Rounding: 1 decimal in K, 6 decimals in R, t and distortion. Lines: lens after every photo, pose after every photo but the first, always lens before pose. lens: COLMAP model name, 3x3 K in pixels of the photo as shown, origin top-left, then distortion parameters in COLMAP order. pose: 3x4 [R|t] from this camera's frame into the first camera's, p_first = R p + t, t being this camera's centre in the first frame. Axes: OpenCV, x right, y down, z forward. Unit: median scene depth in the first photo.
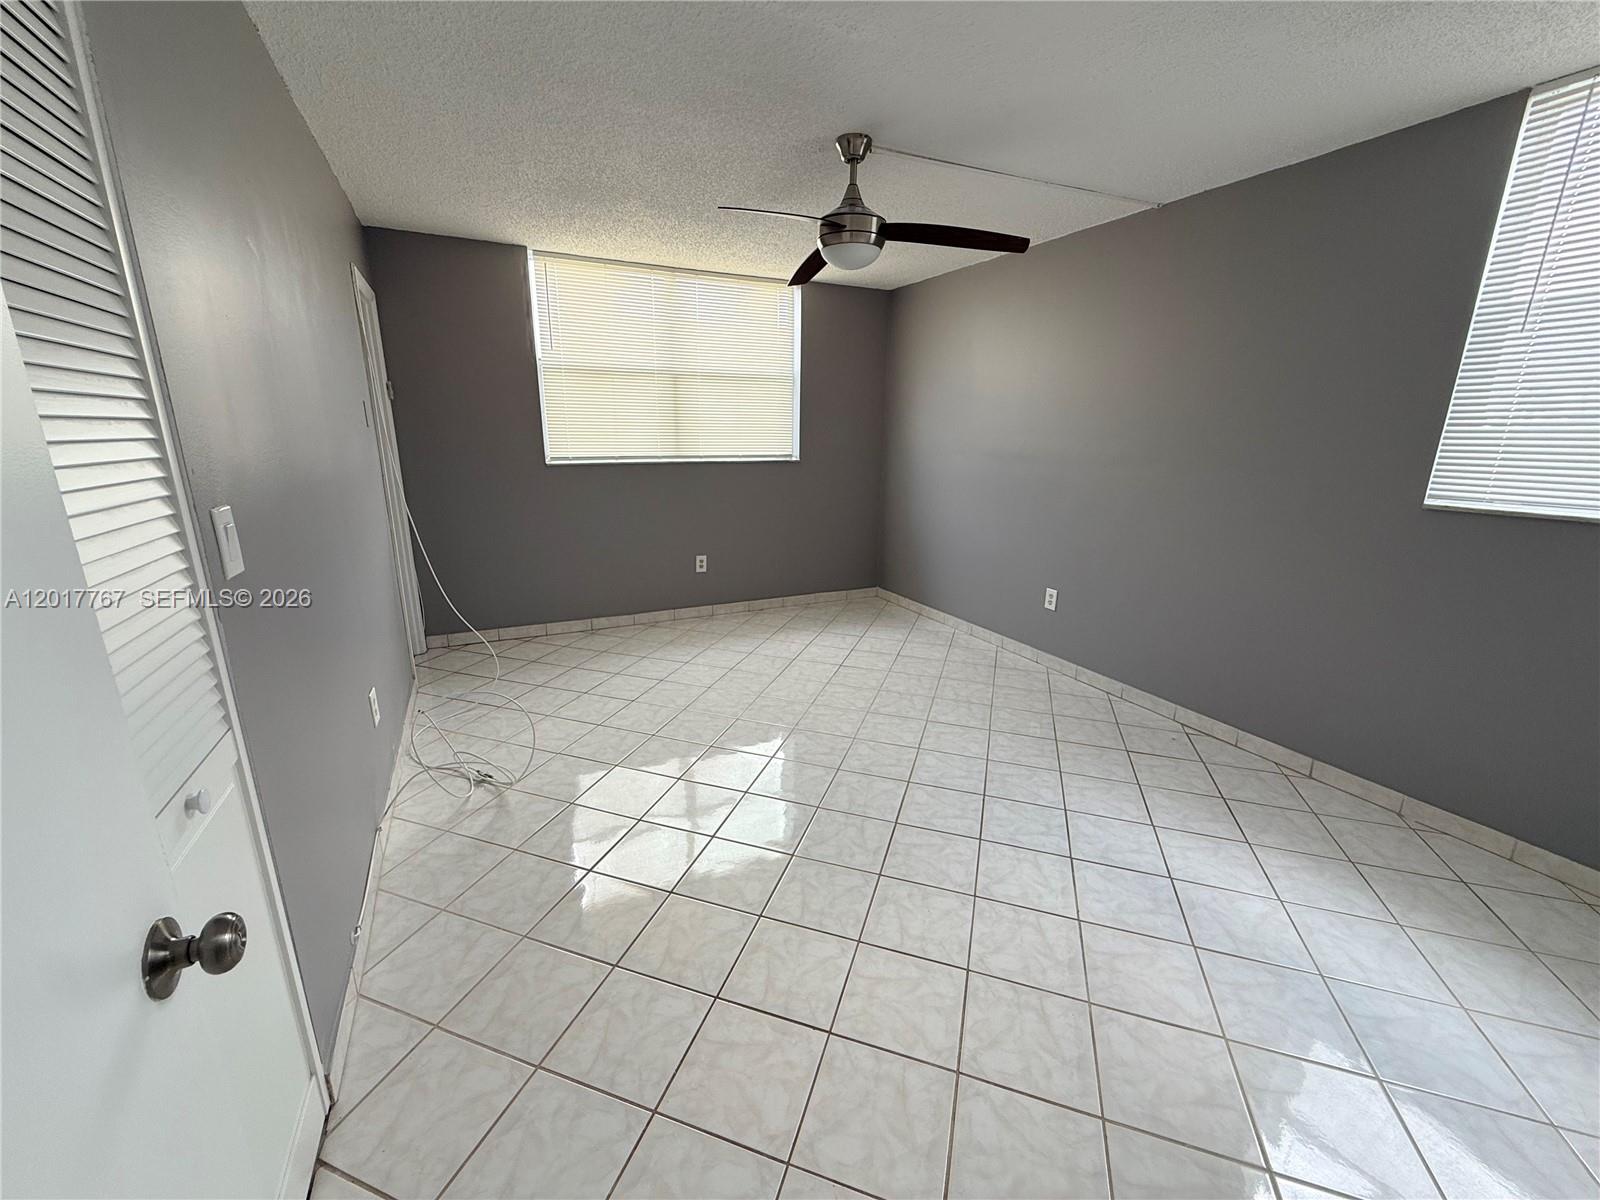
lens RADIAL K [[638.7, 0, 795.7], [0, 638.7, 599.2], [0, 0, 1]] dist [0.000123, -0.000115]
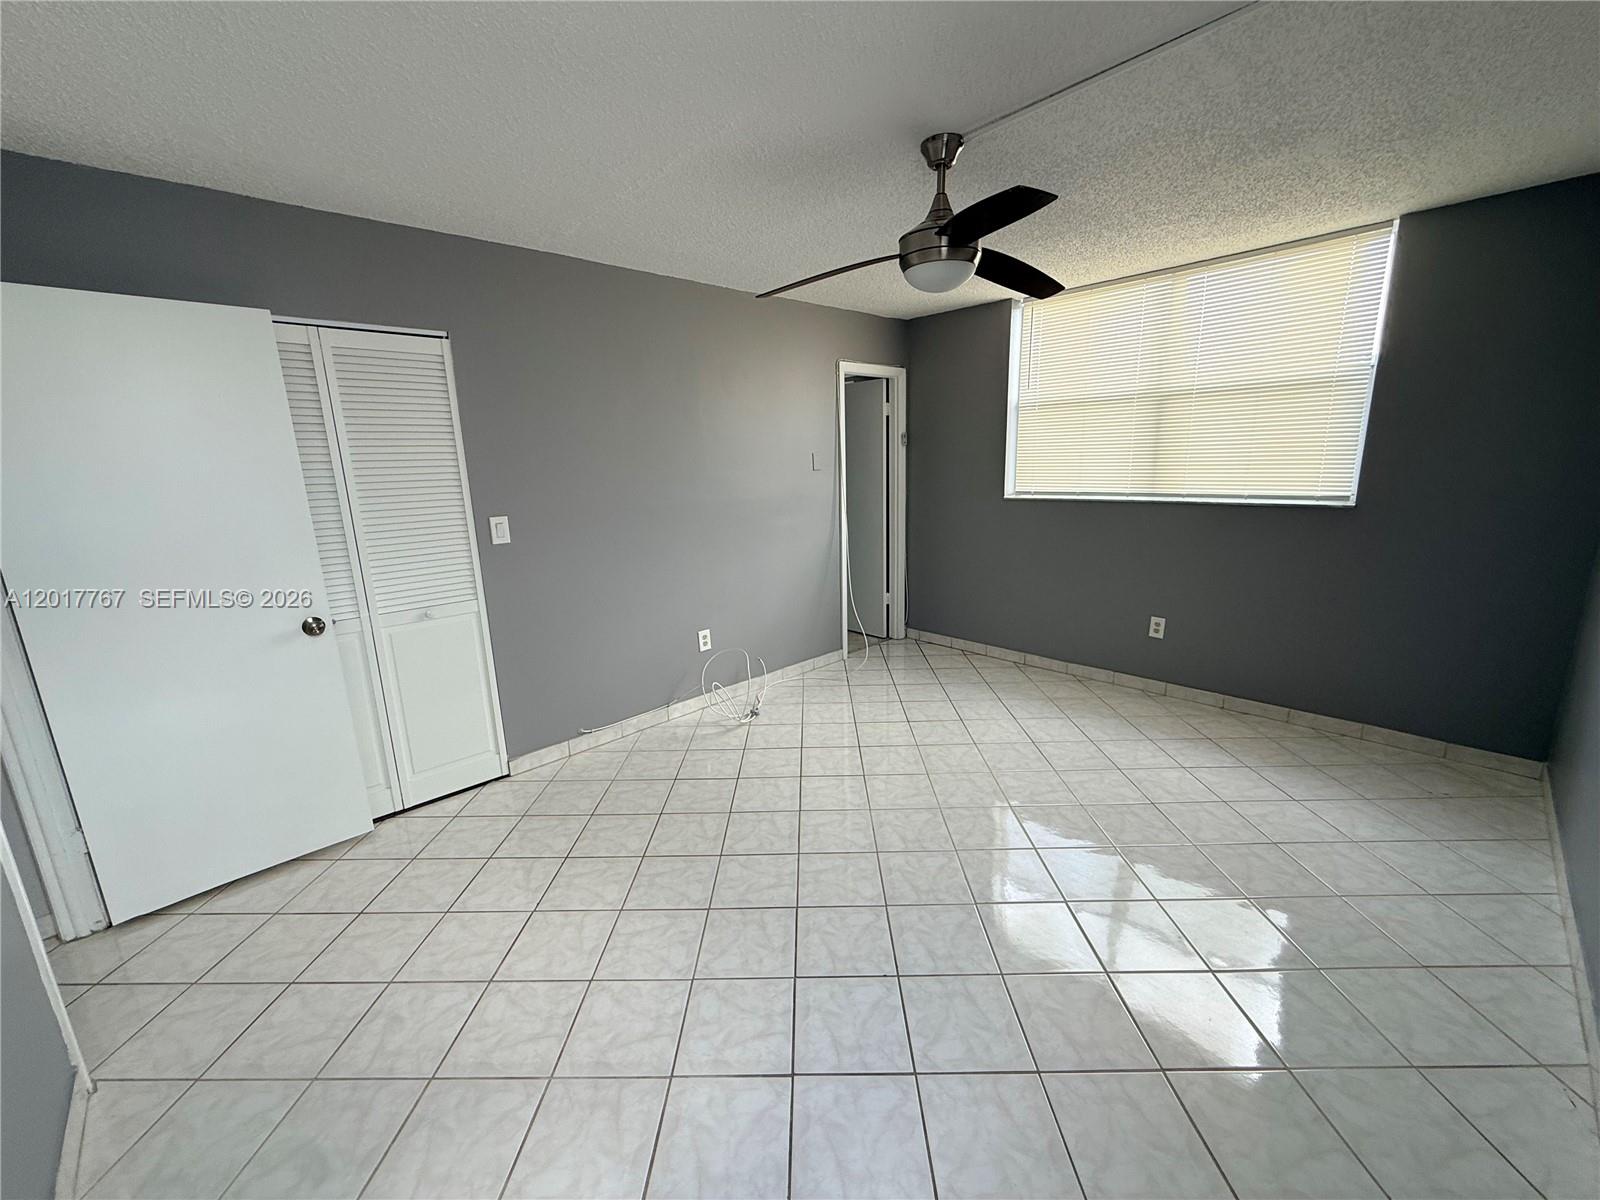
lens RADIAL K [[638.7, 0, 795.7], [0, 638.7, 599.2], [0, 0, 1]] dist [0.000123, -0.000115]
pose [[0.304591, 0.188326, -0.933680, 0.516965], [-0.213179, 0.968870, 0.125880, -0.106666], [0.928321, 0.160699, 0.335256, 0.346542]]
